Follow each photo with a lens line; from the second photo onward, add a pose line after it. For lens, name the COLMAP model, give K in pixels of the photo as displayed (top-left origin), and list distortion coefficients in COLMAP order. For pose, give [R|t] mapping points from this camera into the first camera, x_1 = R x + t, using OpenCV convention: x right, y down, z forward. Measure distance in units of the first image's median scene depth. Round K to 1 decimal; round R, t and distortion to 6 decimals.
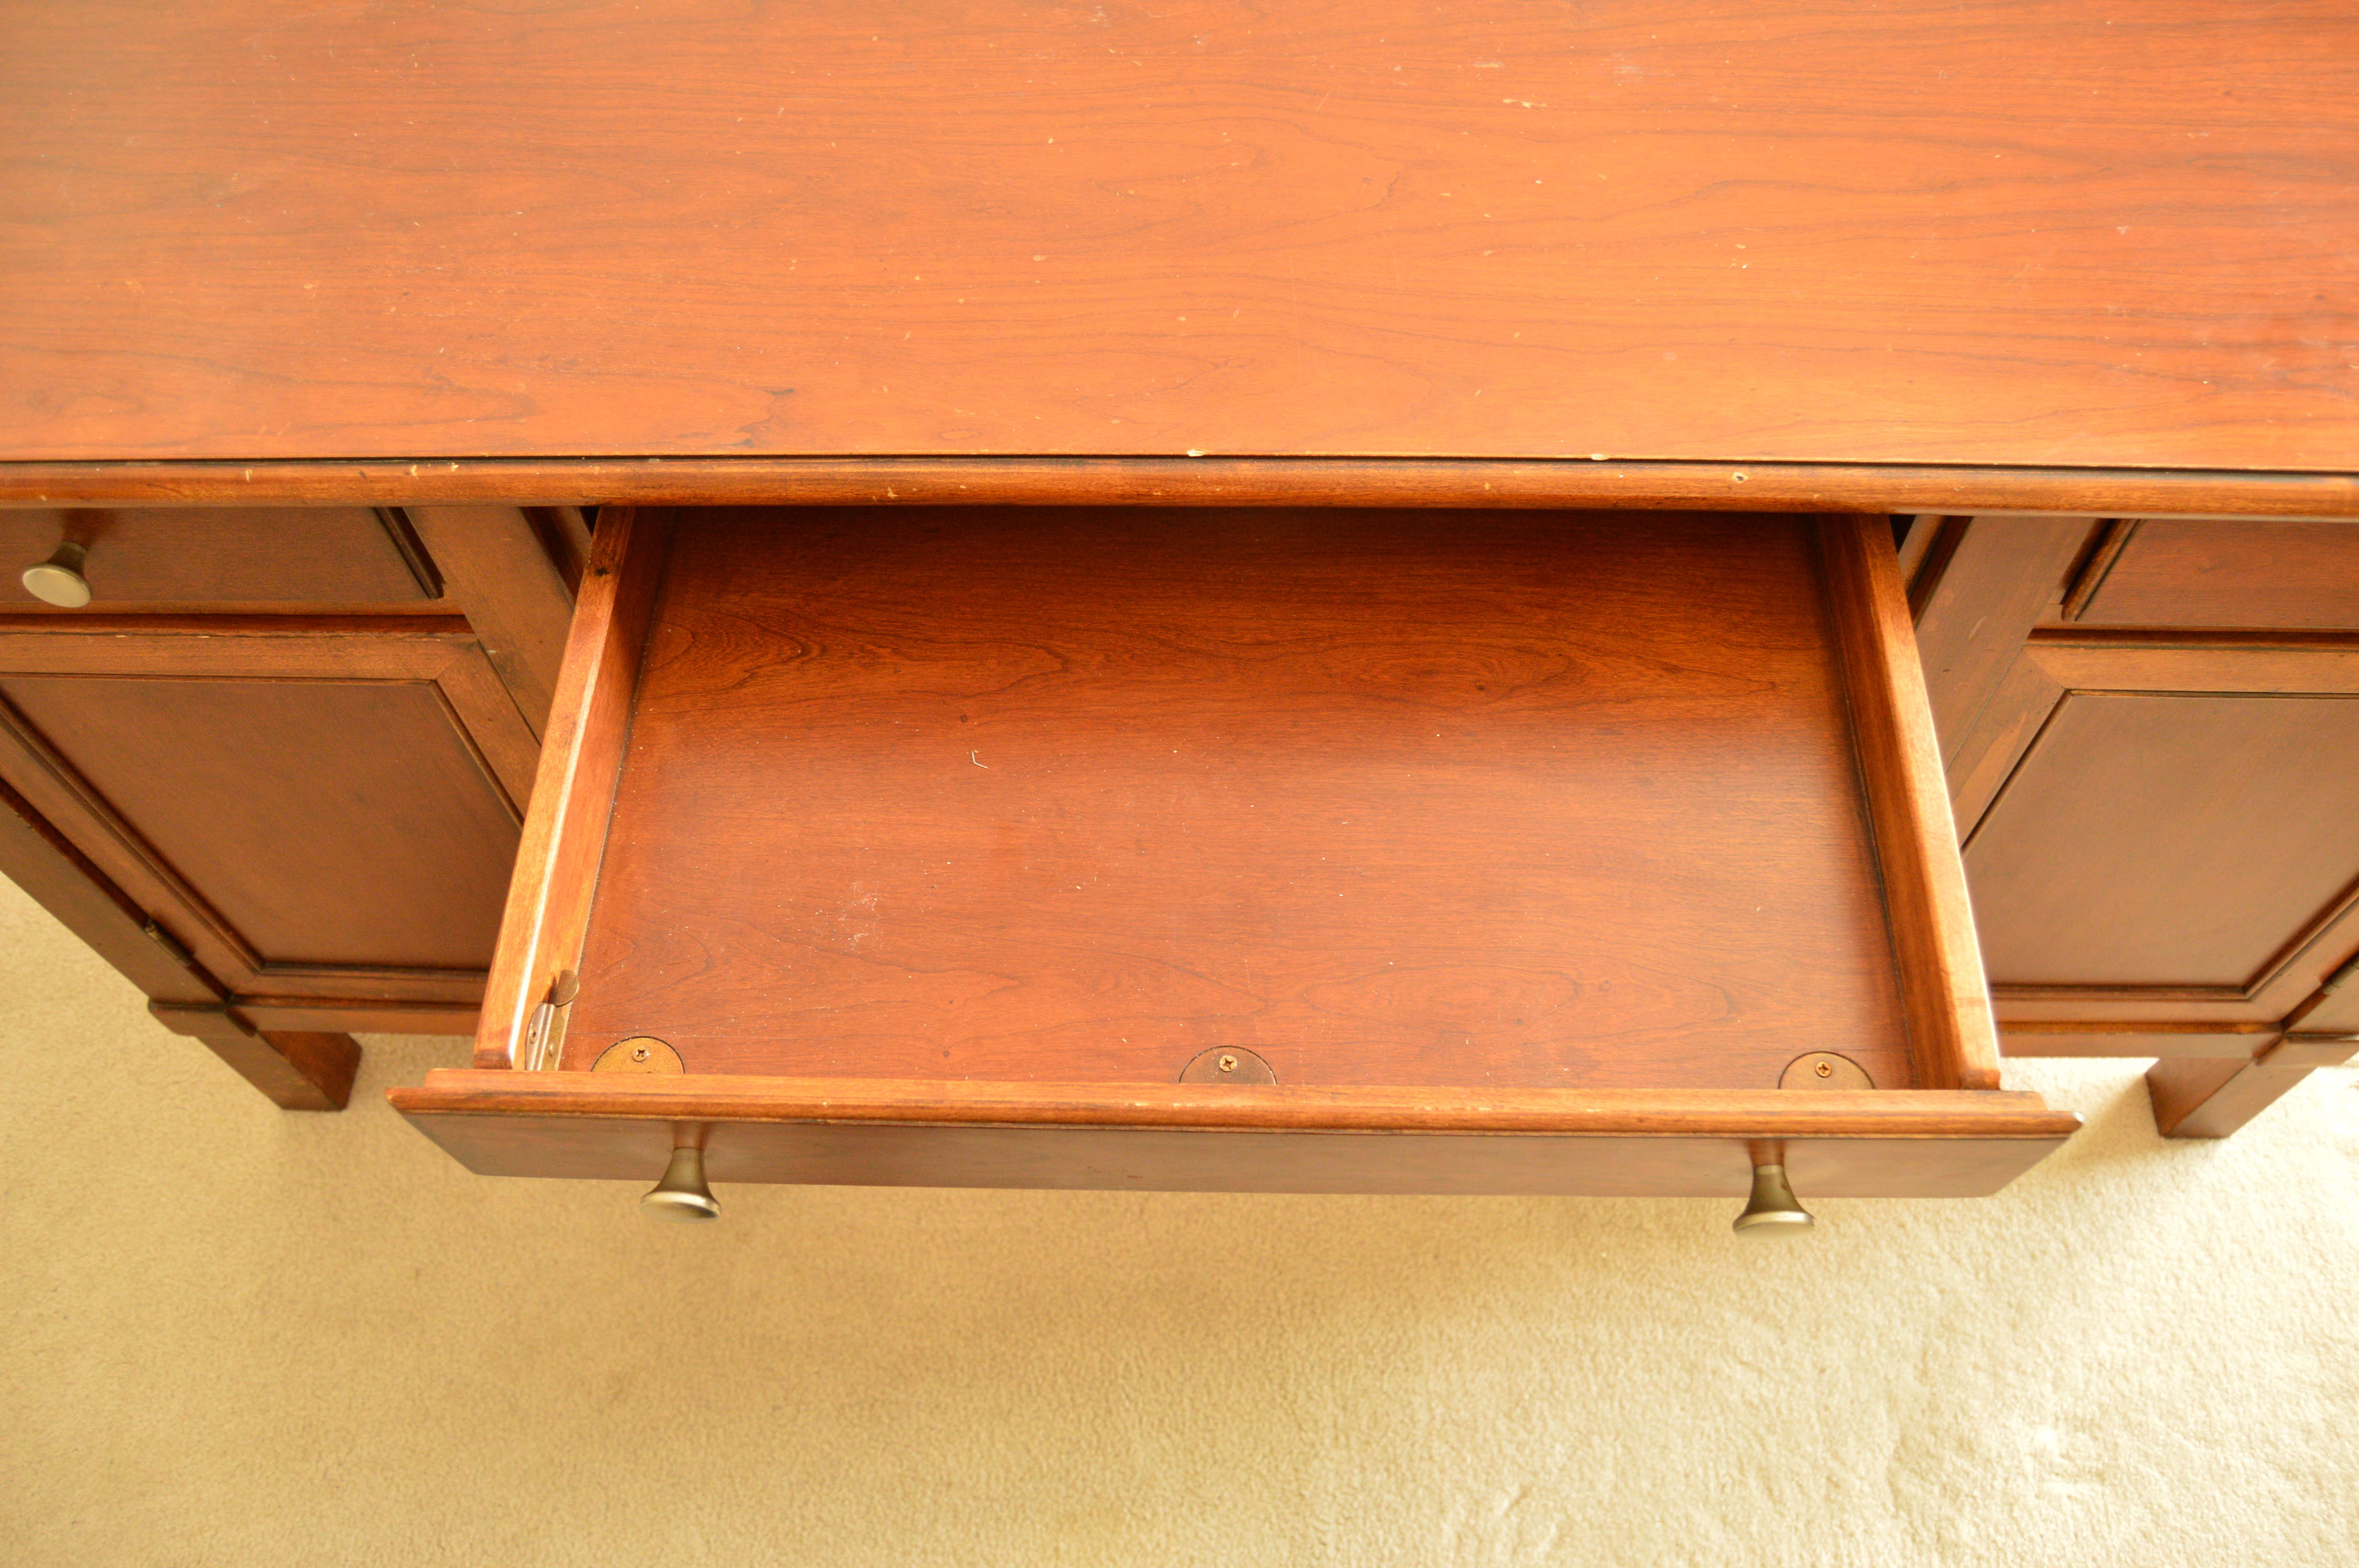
lens RADIAL K [[1859.2, 0, 1194.0], [0, 1859.2, 796.2], [0, 0, 1]] dist [-0.101190, 0.040695]
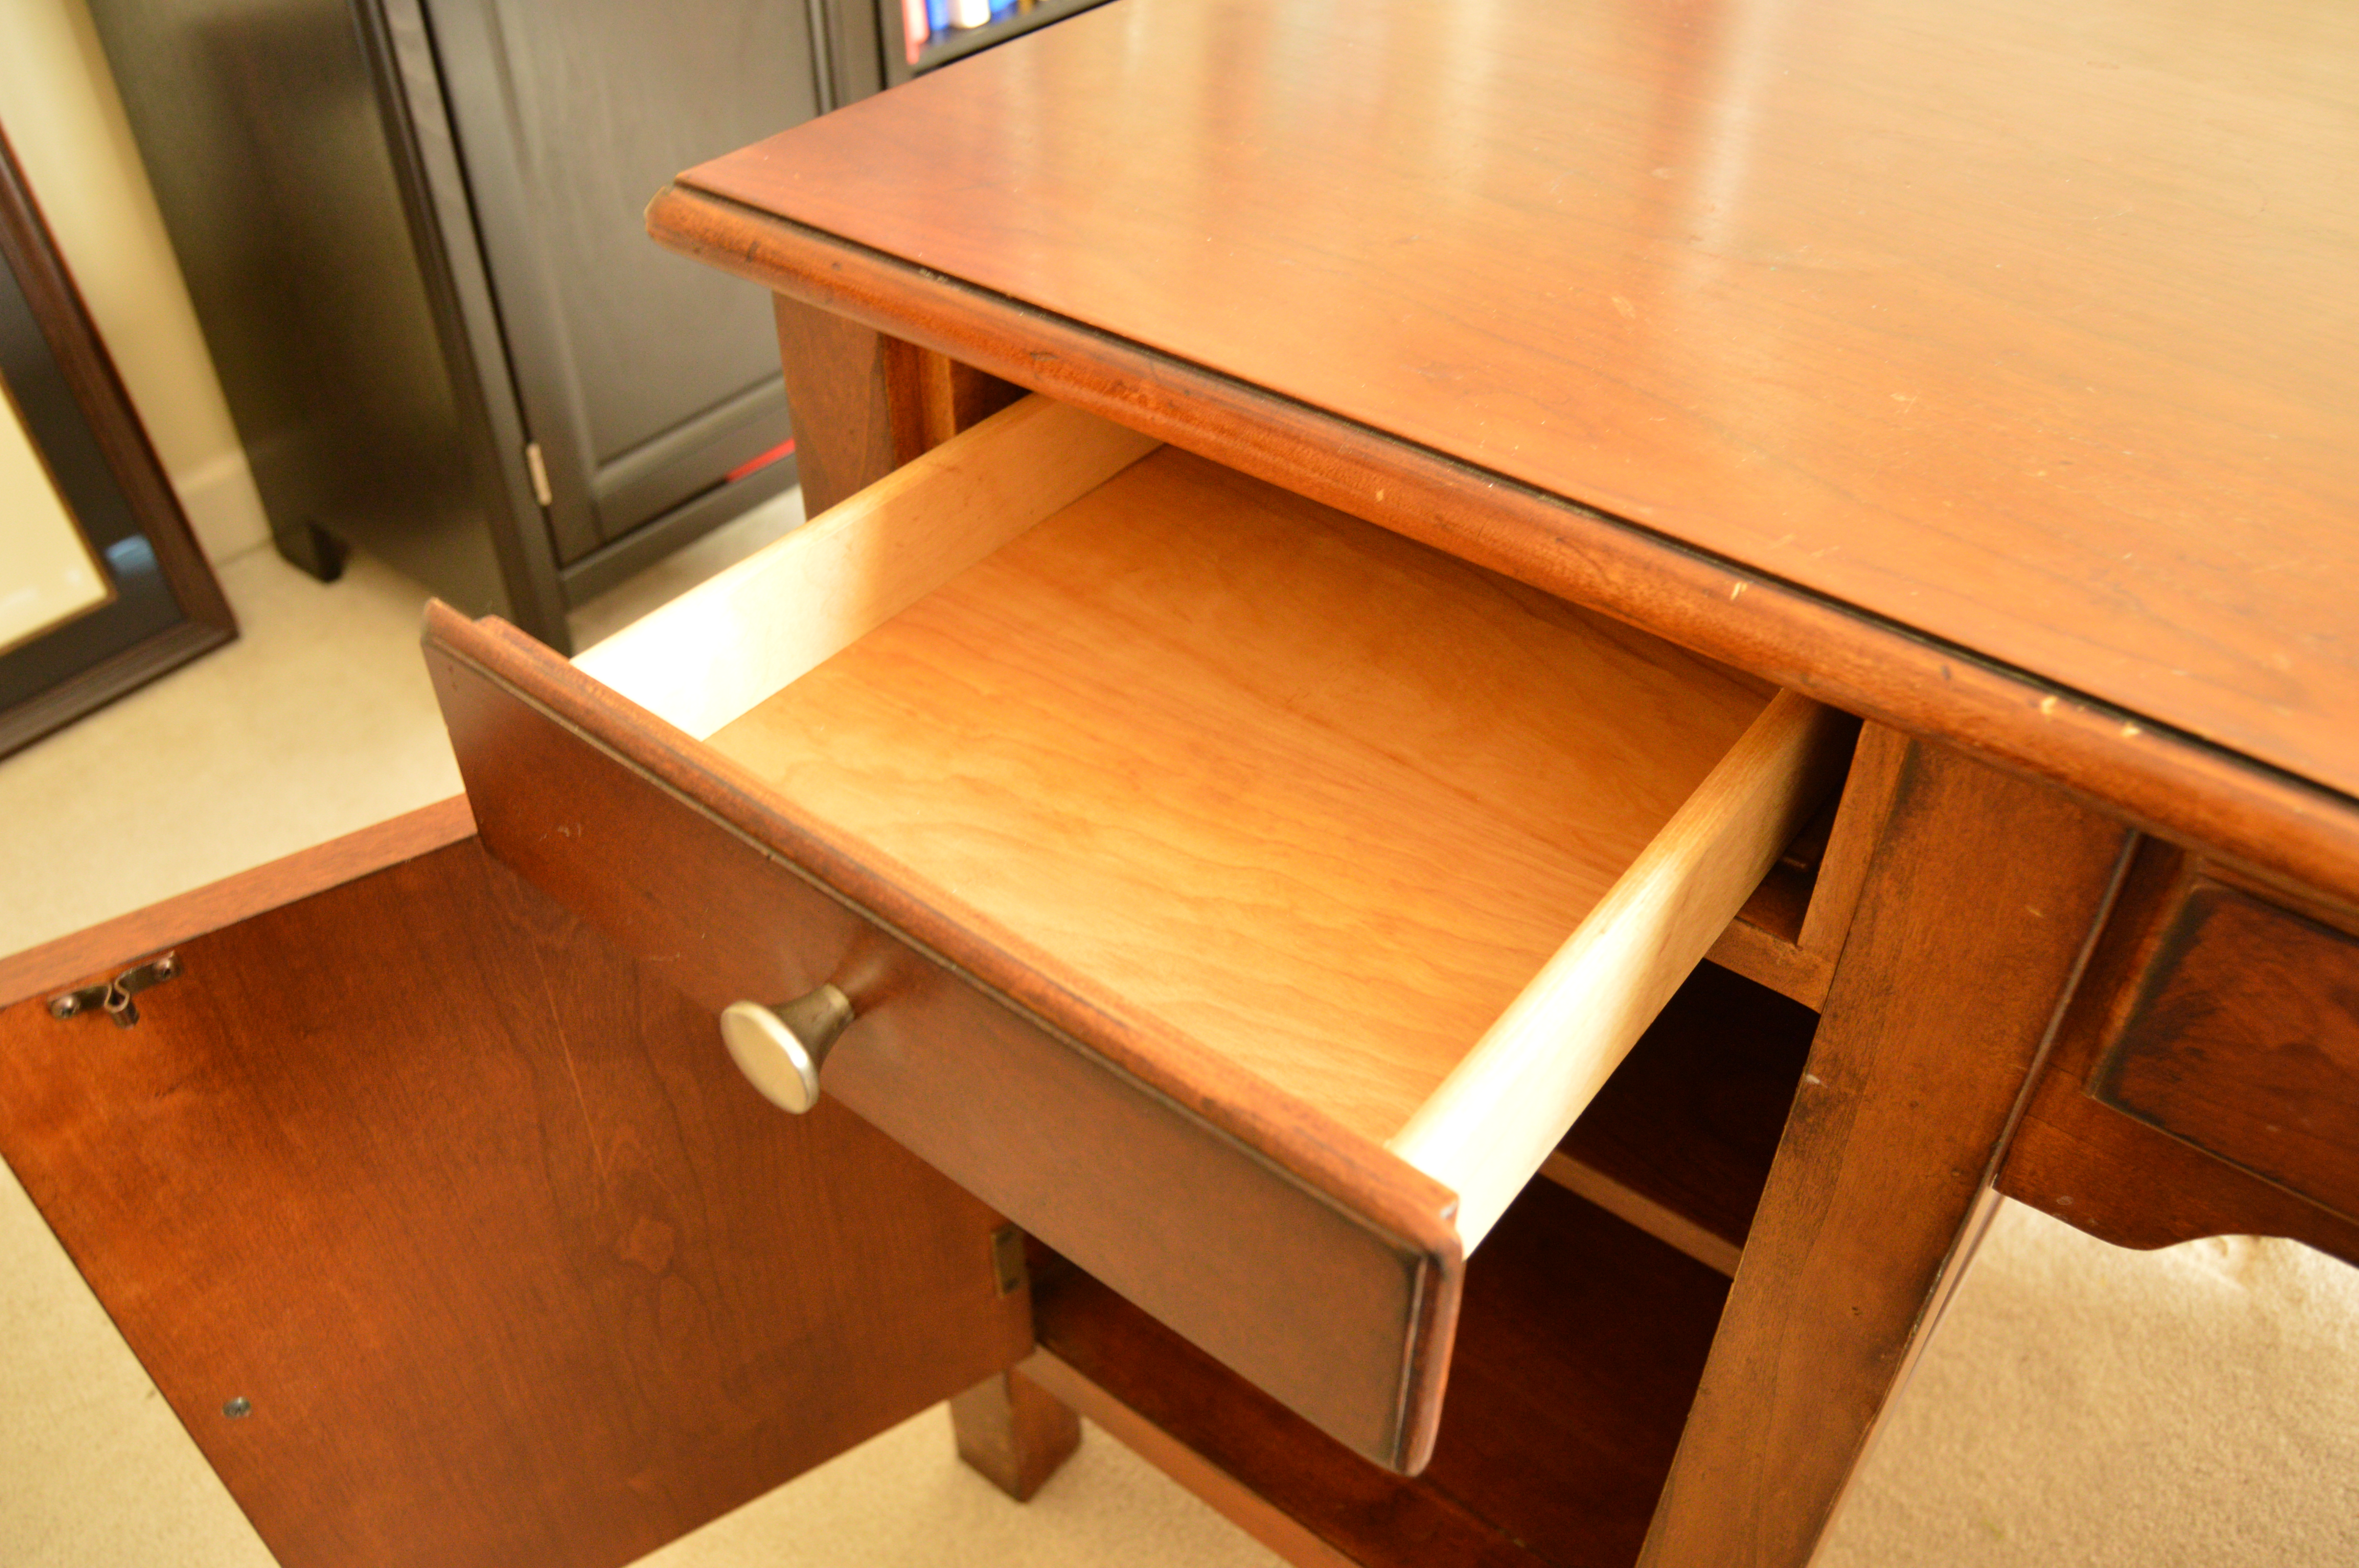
lens RADIAL K [[1859.2, 0, 1174.7], [0, 1859.2, 786.6], [0, 0, 1]] dist [-0.101190, 0.040695]
pose [[0.802269, 0.396429, -0.446327, -0.342740], [-0.516833, 0.835417, -0.186983, 0.059011], [0.298744, 0.380688, 0.875117, 0.425216]]
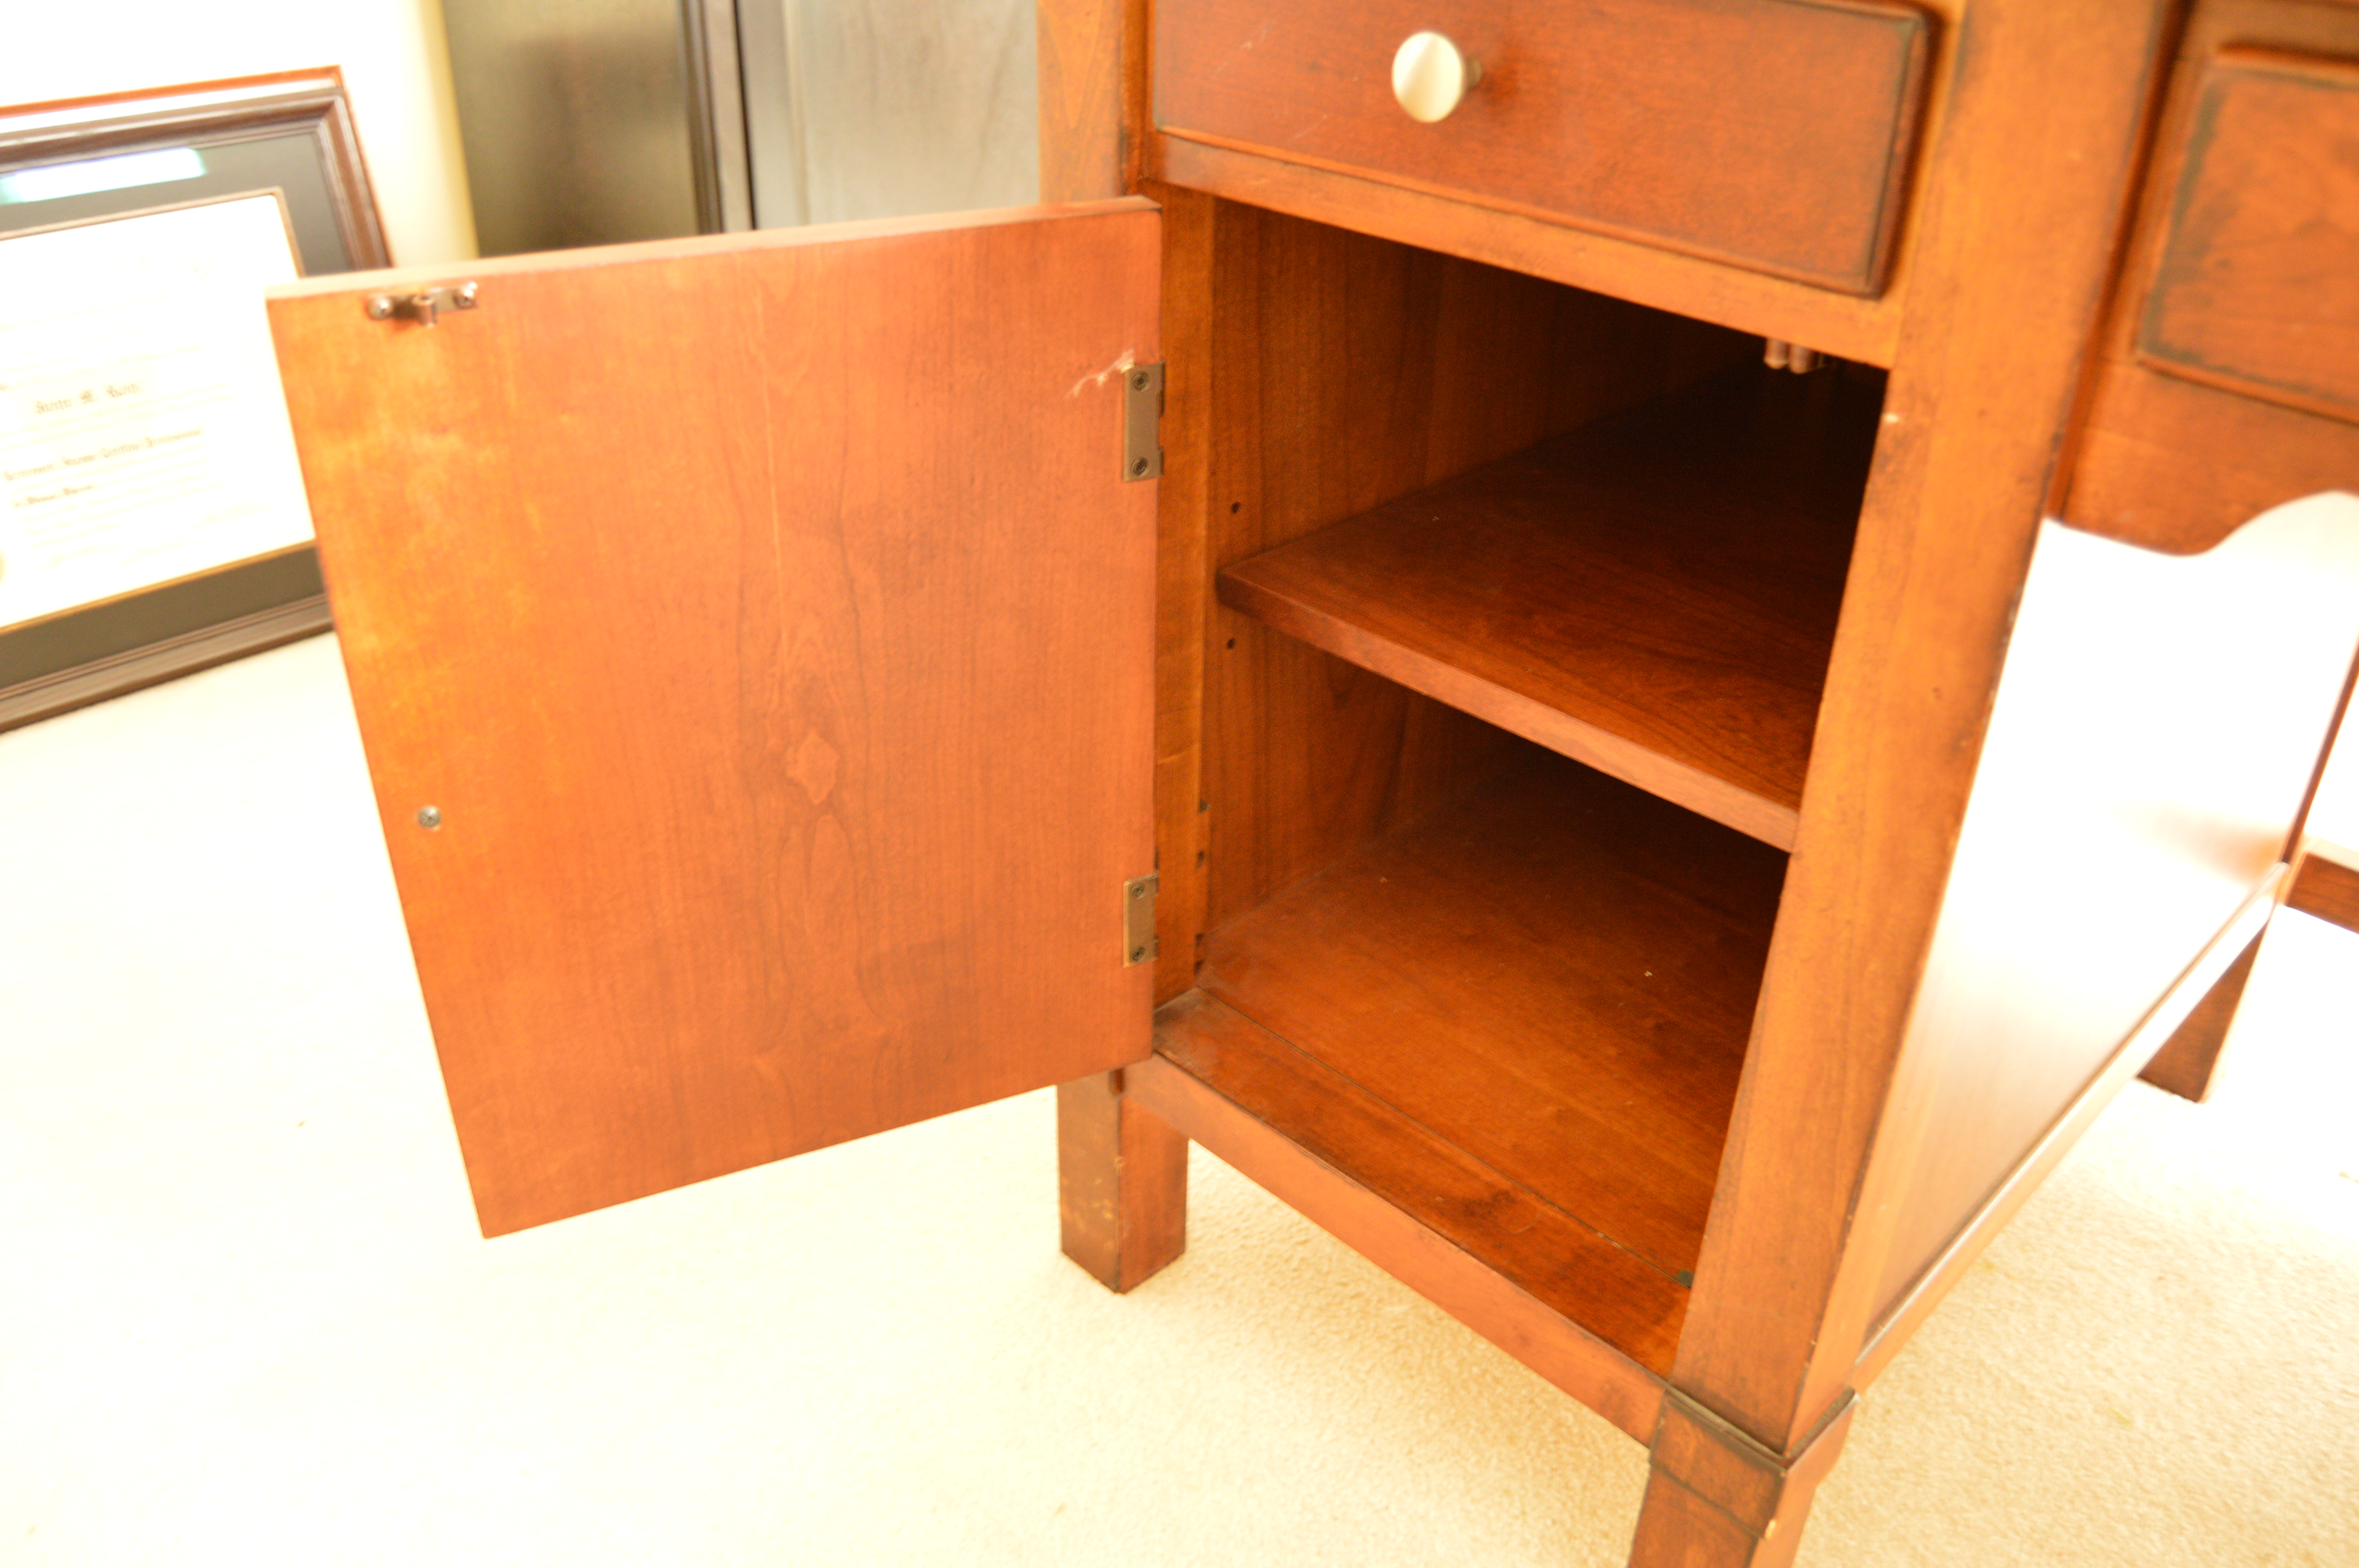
lens RADIAL K [[1859.2, 0, 1174.2], [0, 1859.2, 760.9], [0, 0, 1]] dist [-0.101190, 0.040695]
pose [[0.719641, 0.376058, -0.583693, -0.157833], [-0.610710, 0.742795, -0.274388, 0.353276], [0.330378, 0.553929, 0.764208, 0.528008]]
